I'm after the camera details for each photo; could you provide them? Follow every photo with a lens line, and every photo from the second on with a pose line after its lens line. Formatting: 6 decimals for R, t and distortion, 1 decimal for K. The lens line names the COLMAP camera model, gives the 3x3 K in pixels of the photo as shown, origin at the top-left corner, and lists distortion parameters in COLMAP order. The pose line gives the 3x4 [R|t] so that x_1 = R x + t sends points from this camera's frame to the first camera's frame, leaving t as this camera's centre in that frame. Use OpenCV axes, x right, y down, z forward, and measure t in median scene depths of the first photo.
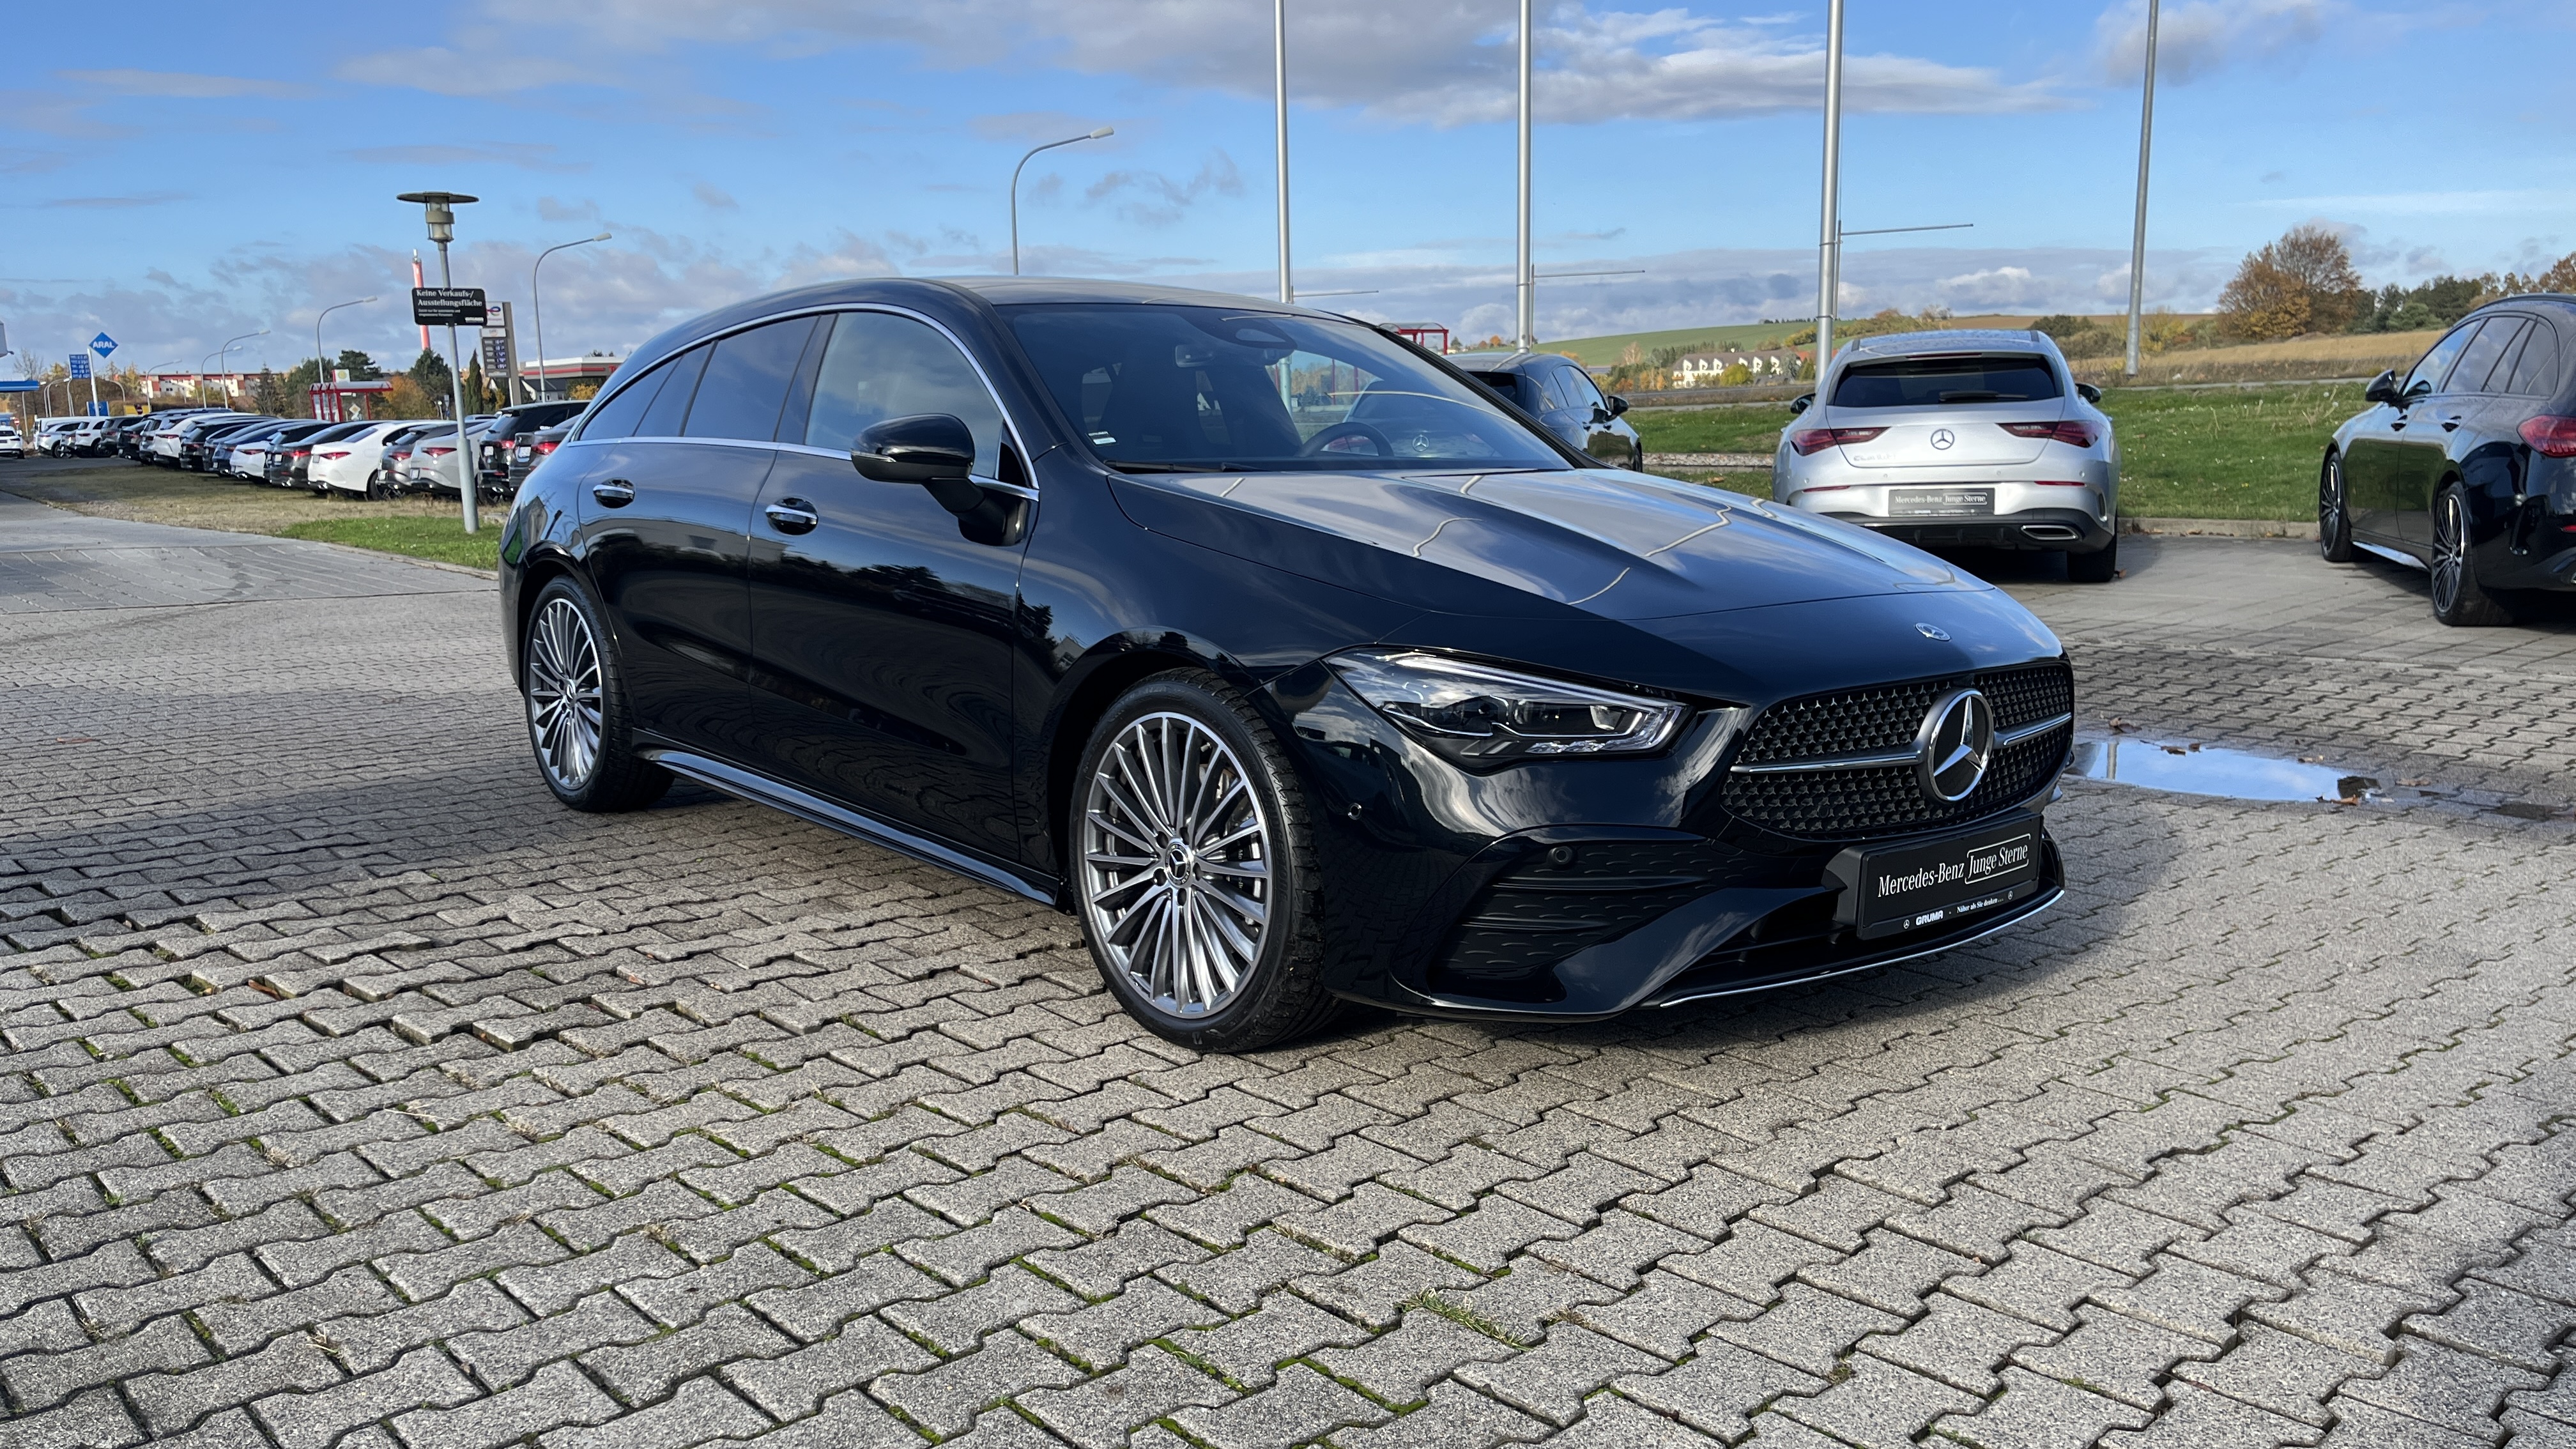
lens RADIAL K [[1969.6, 0, 1282.5], [0, 1969.6, 759.0], [0, 0, 1]] dist [0.054389, -0.065492]
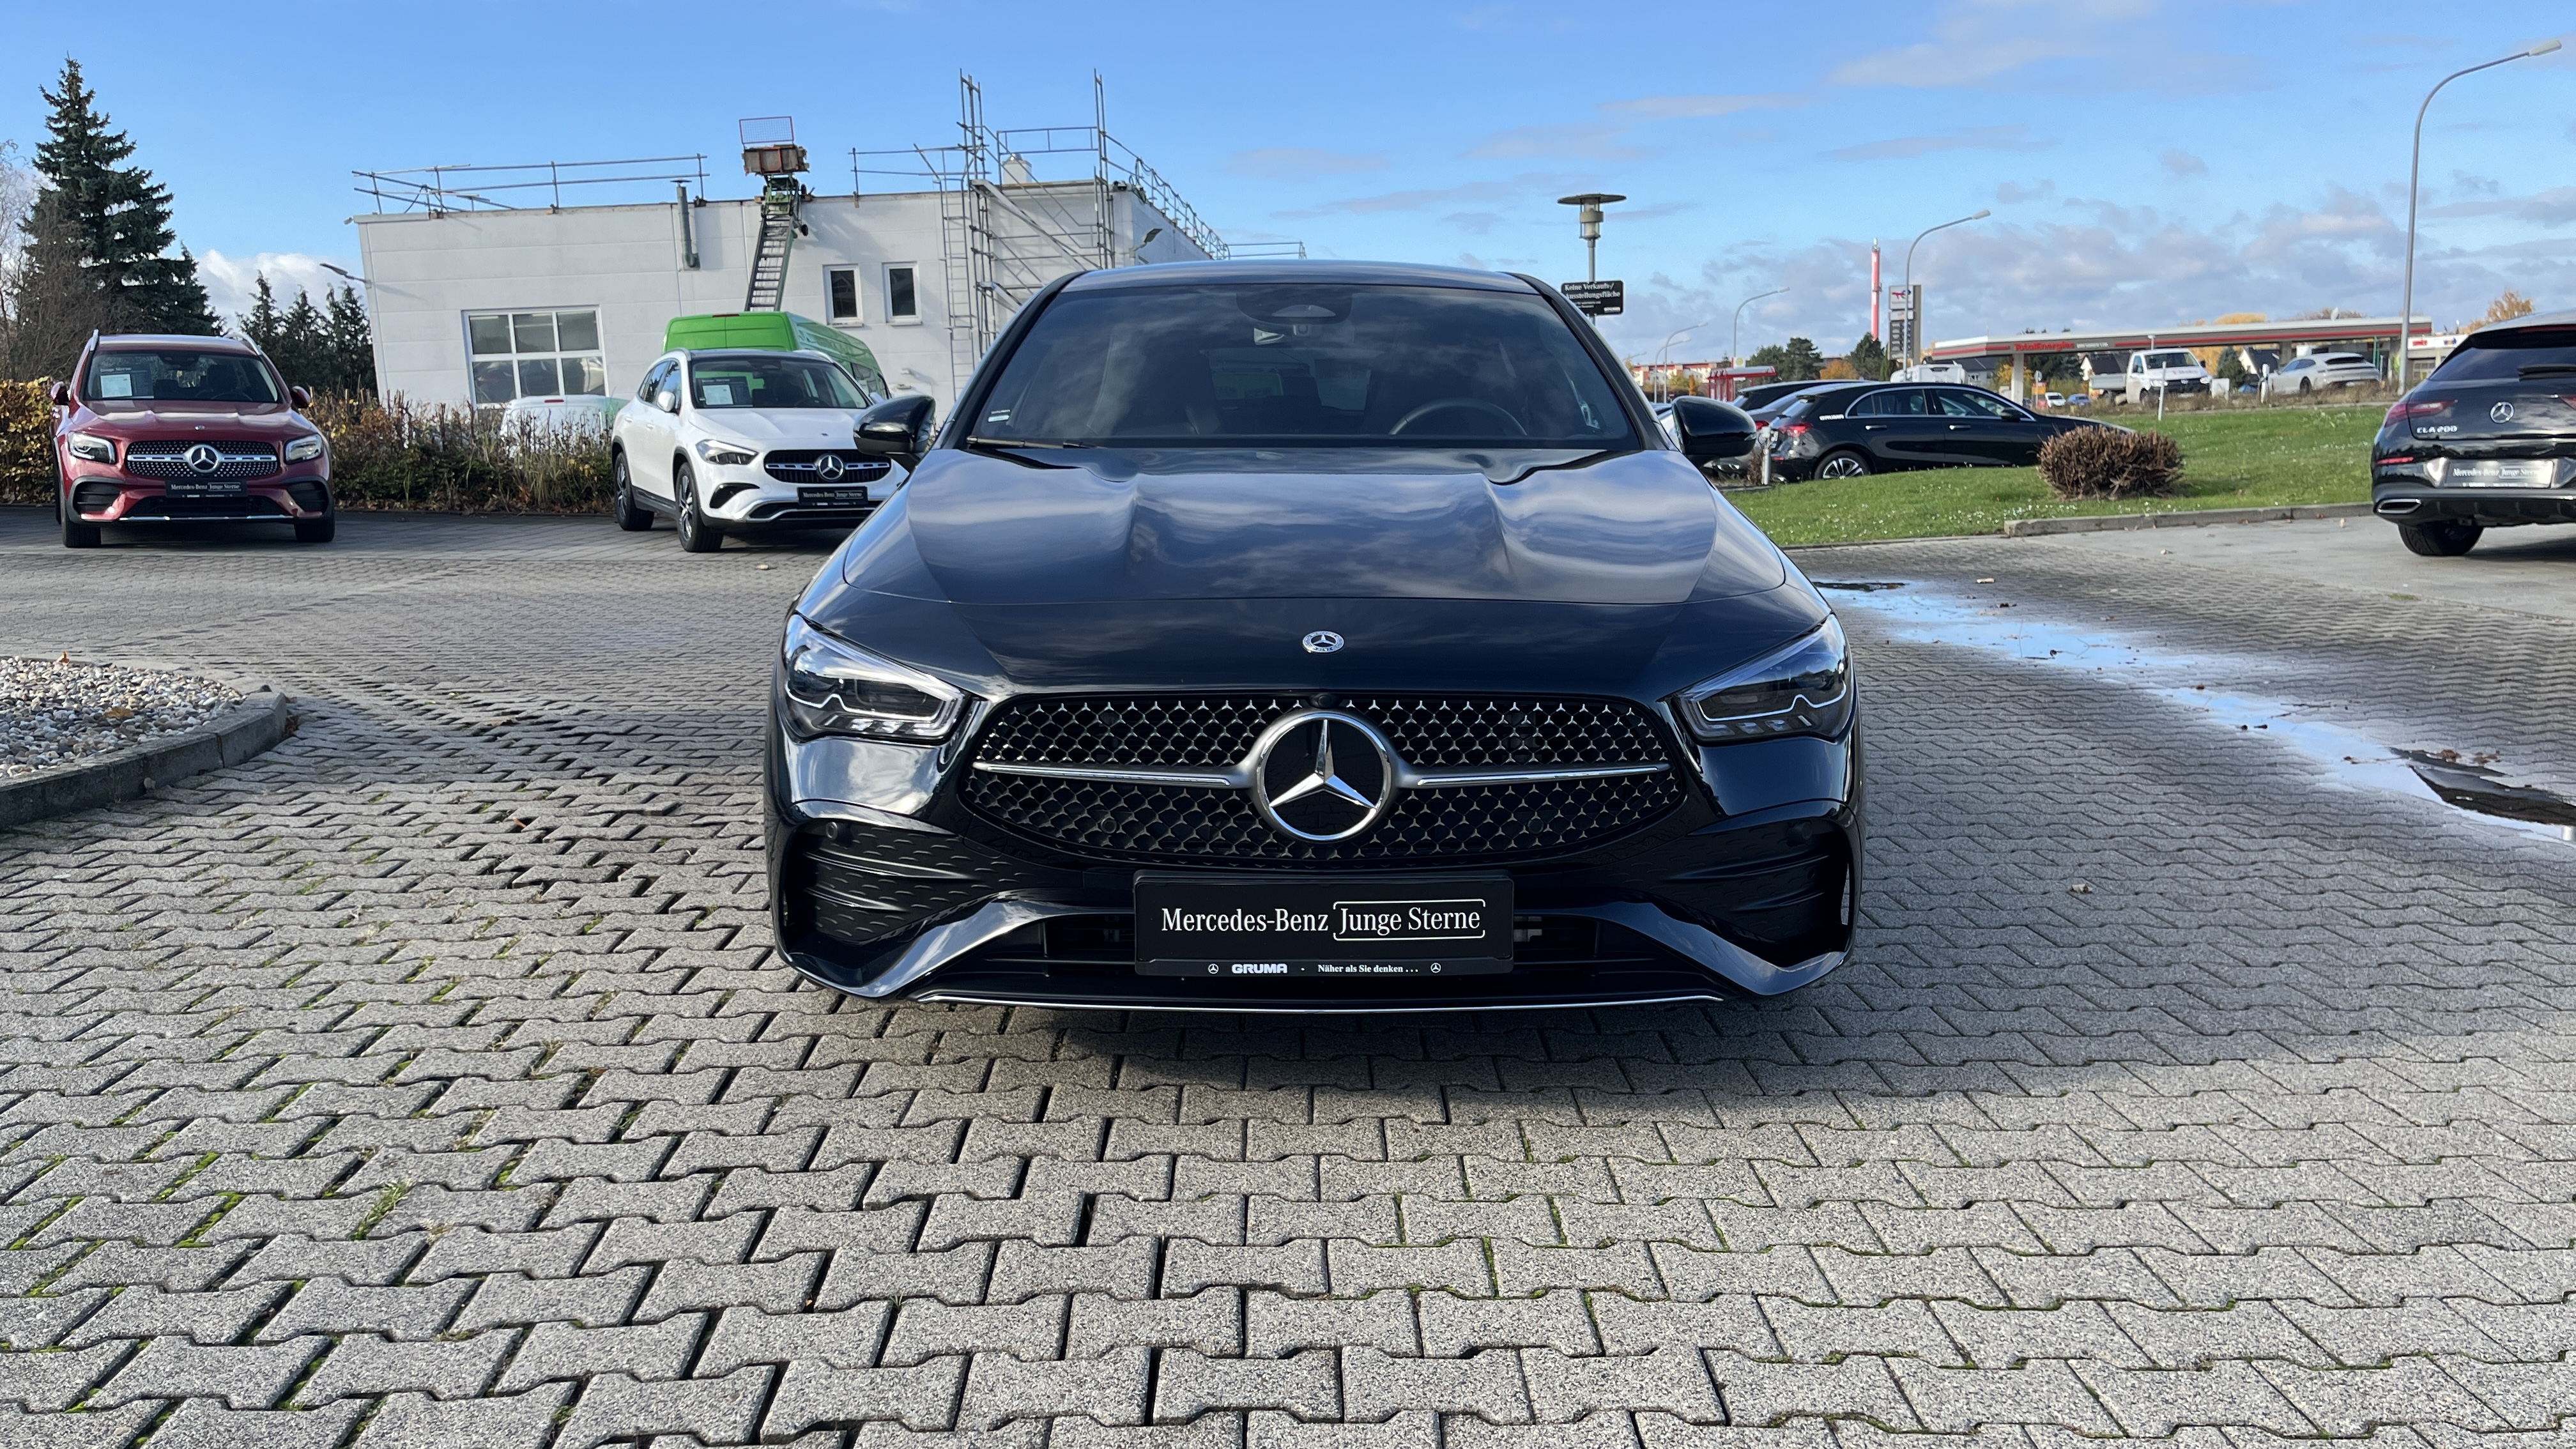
lens RADIAL K [[1973.9, 0, 1288.0], [0, 1973.9, 724.5], [0, 0, 1]] dist [0.077335, -0.129221]
pose [[0.769843, 0.097502, -0.630742, 0.765586], [-0.102232, 0.994340, 0.028930, -0.046123], [0.629993, 0.042211, 0.775453, 0.291002]]
